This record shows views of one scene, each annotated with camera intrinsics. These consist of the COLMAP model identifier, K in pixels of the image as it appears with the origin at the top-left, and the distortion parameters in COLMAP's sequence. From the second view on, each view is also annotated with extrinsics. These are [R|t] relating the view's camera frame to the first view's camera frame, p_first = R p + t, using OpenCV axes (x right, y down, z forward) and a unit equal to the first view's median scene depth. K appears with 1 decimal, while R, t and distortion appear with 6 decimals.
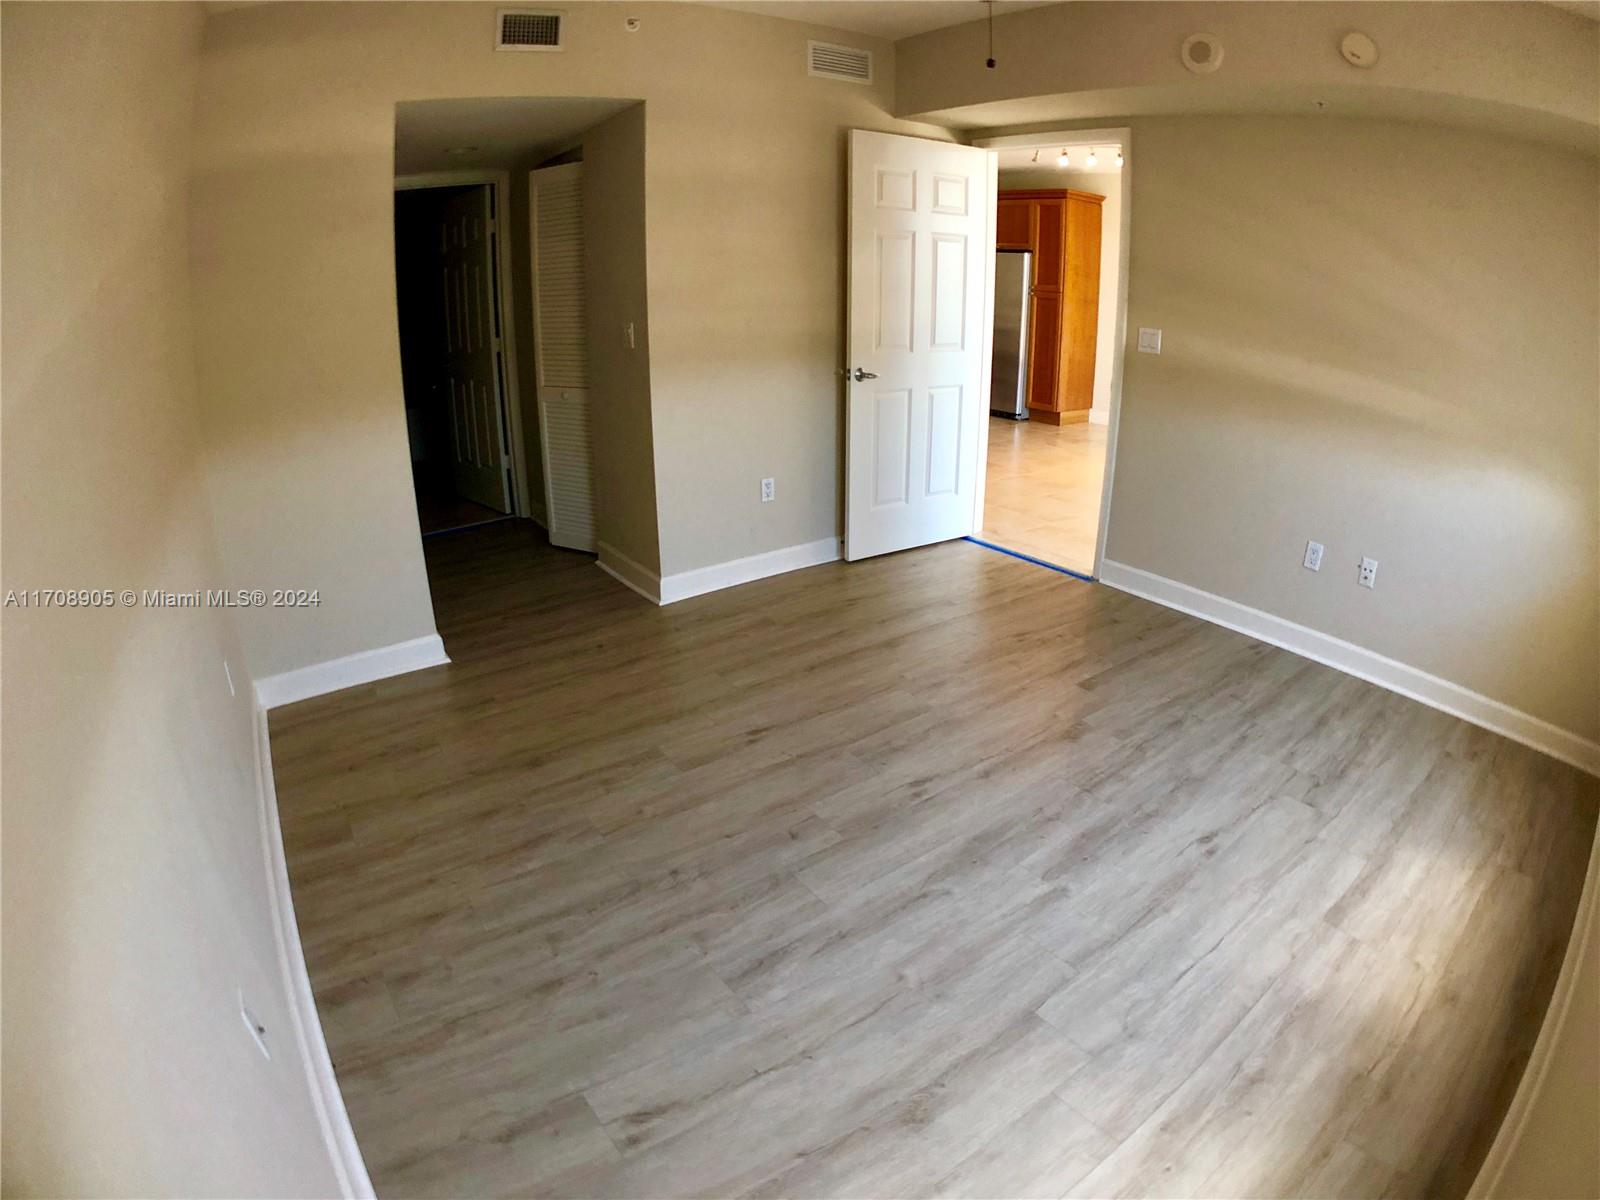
lens RADIAL K [[827.3, 0, 800.8], [0, 827.3, 607.6], [0, 0, 1]] dist [-0.251735, 0.053460]
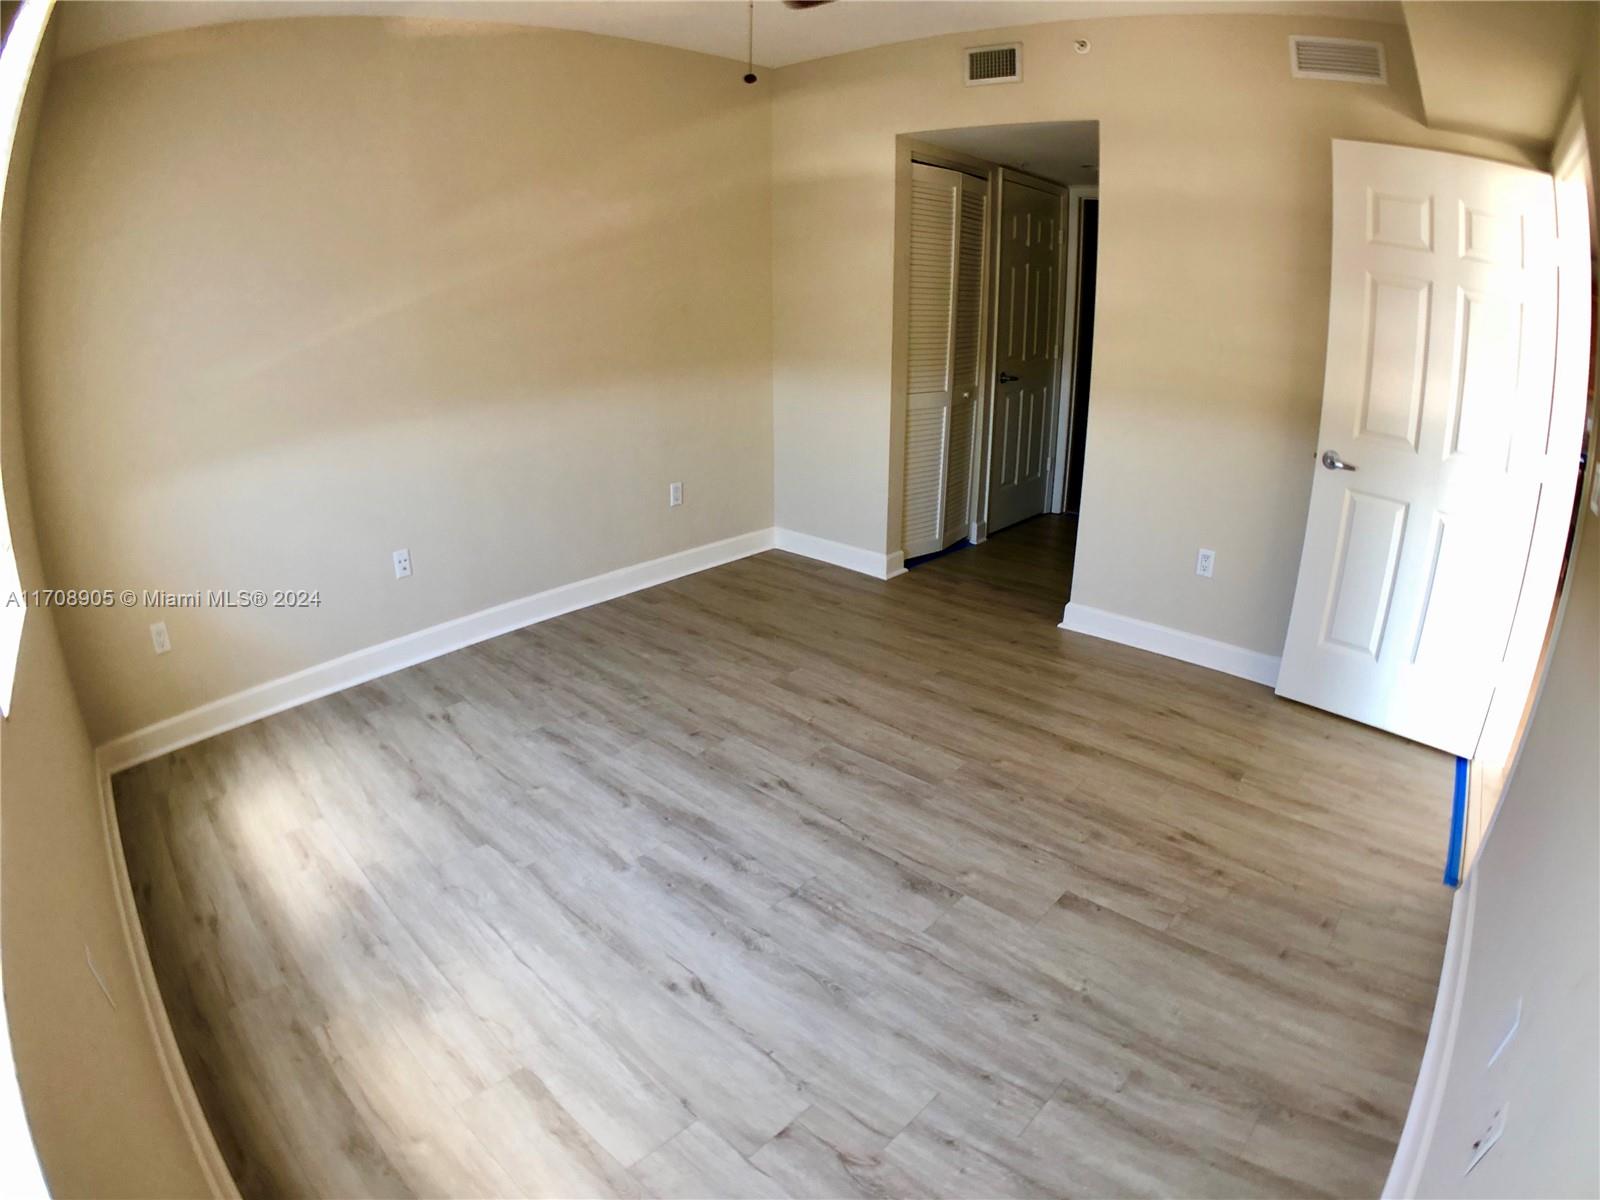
lens RADIAL K [[841.5, 0, 811.3], [0, 841.5, 607.5], [0, 0, 1]] dist [-0.275838, 0.062606]
pose [[0.212195, 0.357701, -0.909408, 1.127952], [-0.375380, 0.889040, 0.262101, -0.293482], [0.902255, 0.285757, 0.322924, 0.704608]]
